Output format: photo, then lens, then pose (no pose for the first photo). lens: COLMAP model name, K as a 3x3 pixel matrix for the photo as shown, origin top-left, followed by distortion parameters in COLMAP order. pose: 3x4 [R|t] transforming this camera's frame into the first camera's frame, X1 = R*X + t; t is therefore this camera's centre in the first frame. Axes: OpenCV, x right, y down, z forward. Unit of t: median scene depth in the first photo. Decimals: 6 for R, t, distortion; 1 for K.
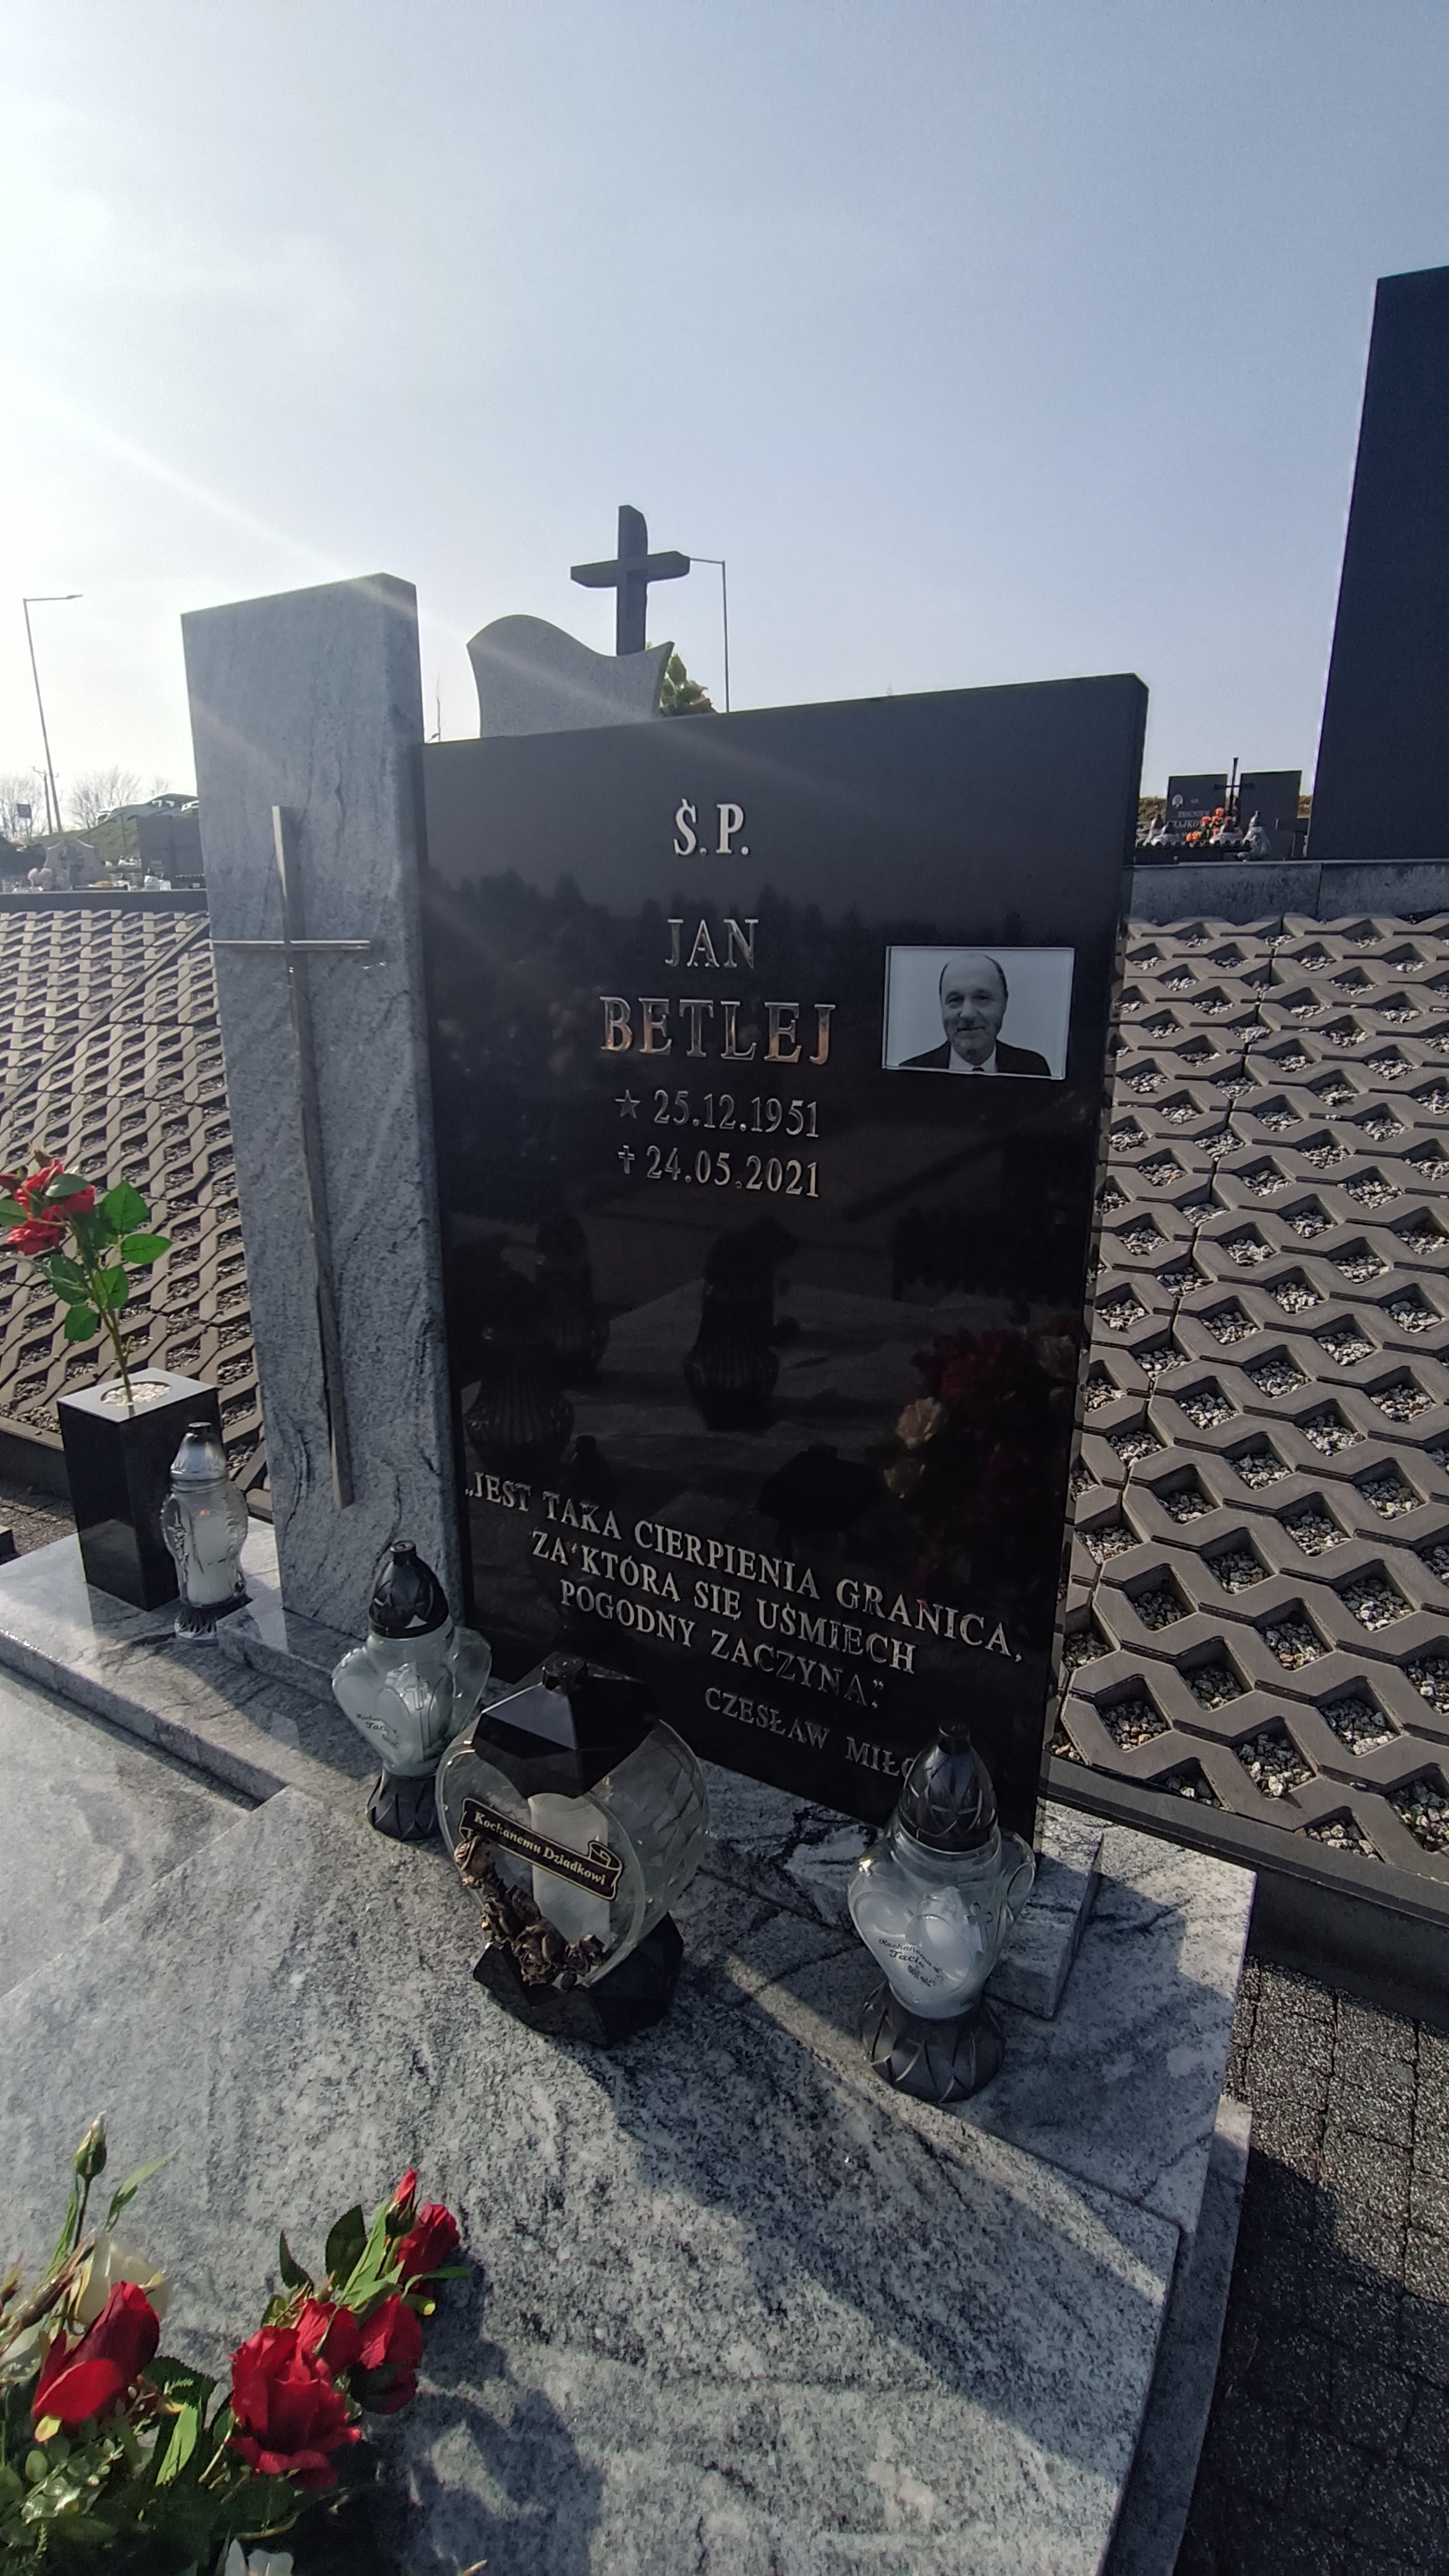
lens RADIAL K [[1178.9, 0, 725.4], [0, 1178.9, 1290.0], [0, 0, 1]] dist [-0.019593, 0.001302]
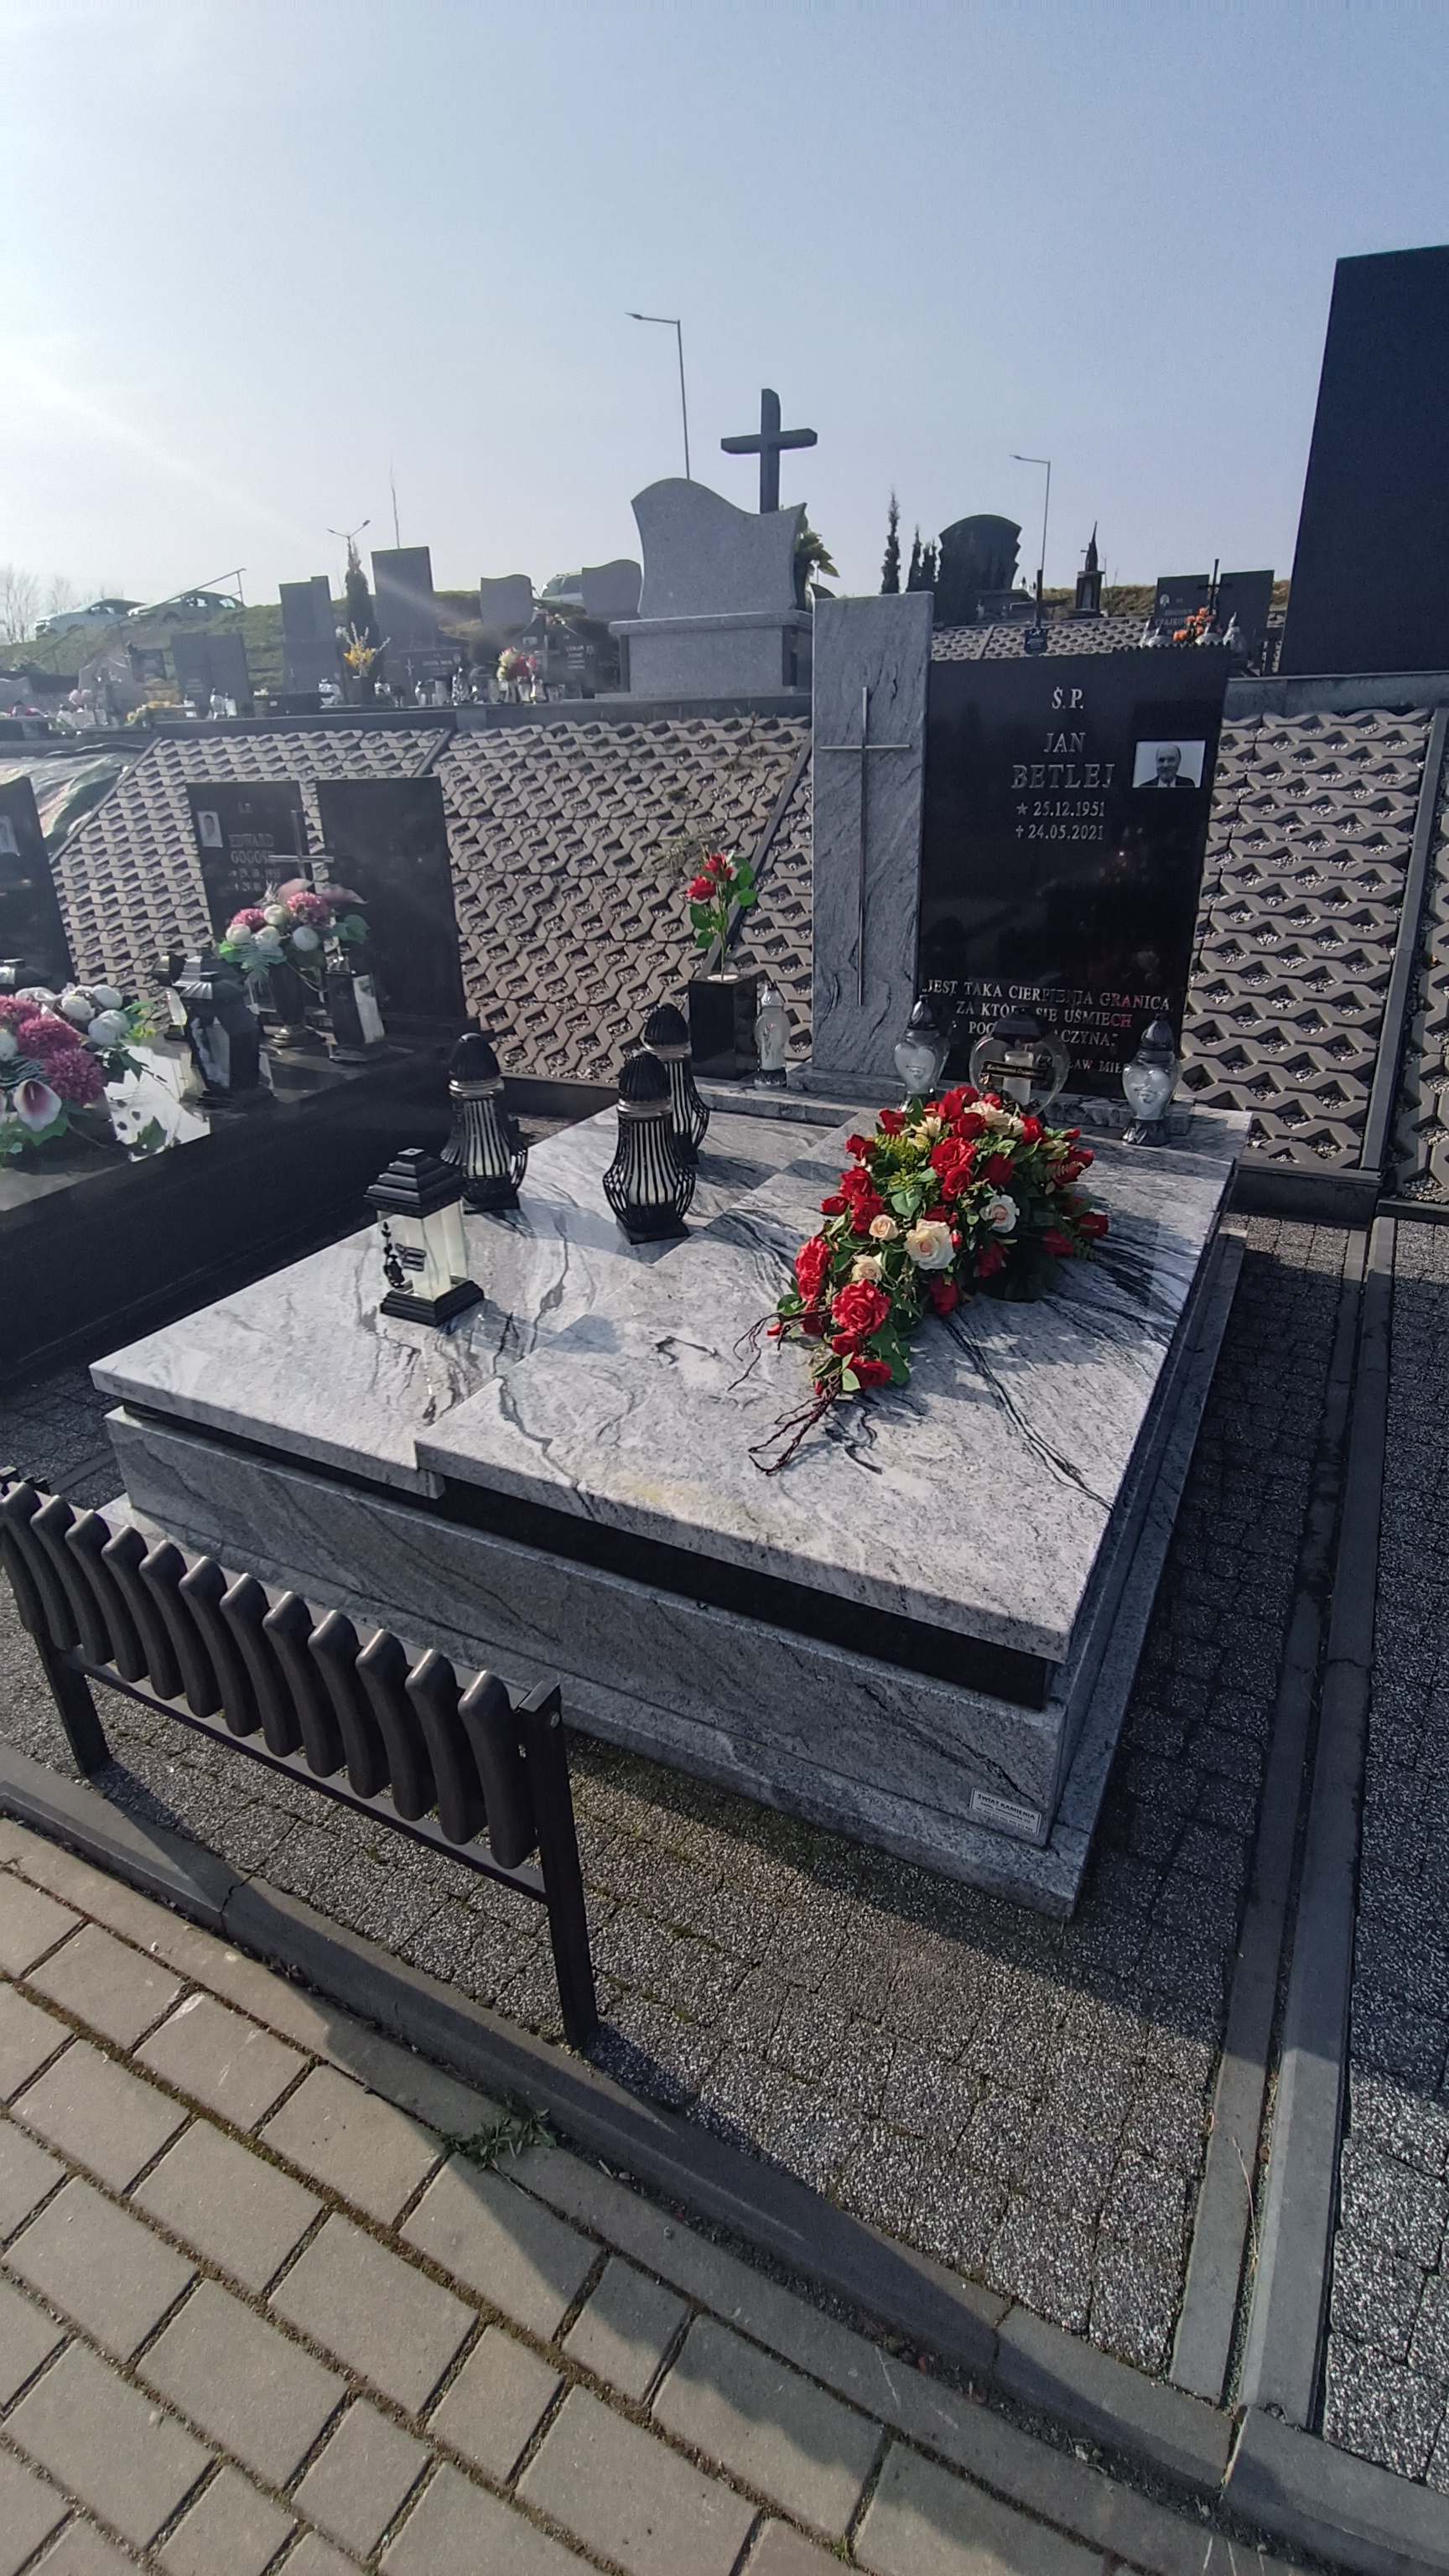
lens RADIAL K [[1178.9, 0, 721.7], [0, 1178.9, 1290.5], [0, 0, 1]] dist [-0.019593, 0.001302]
pose [[0.998653, -0.043836, 0.027767, -0.412430], [0.039202, 0.987944, 0.149767, 0.228813], [-0.033997, -0.148477, 0.988331, -0.809194]]
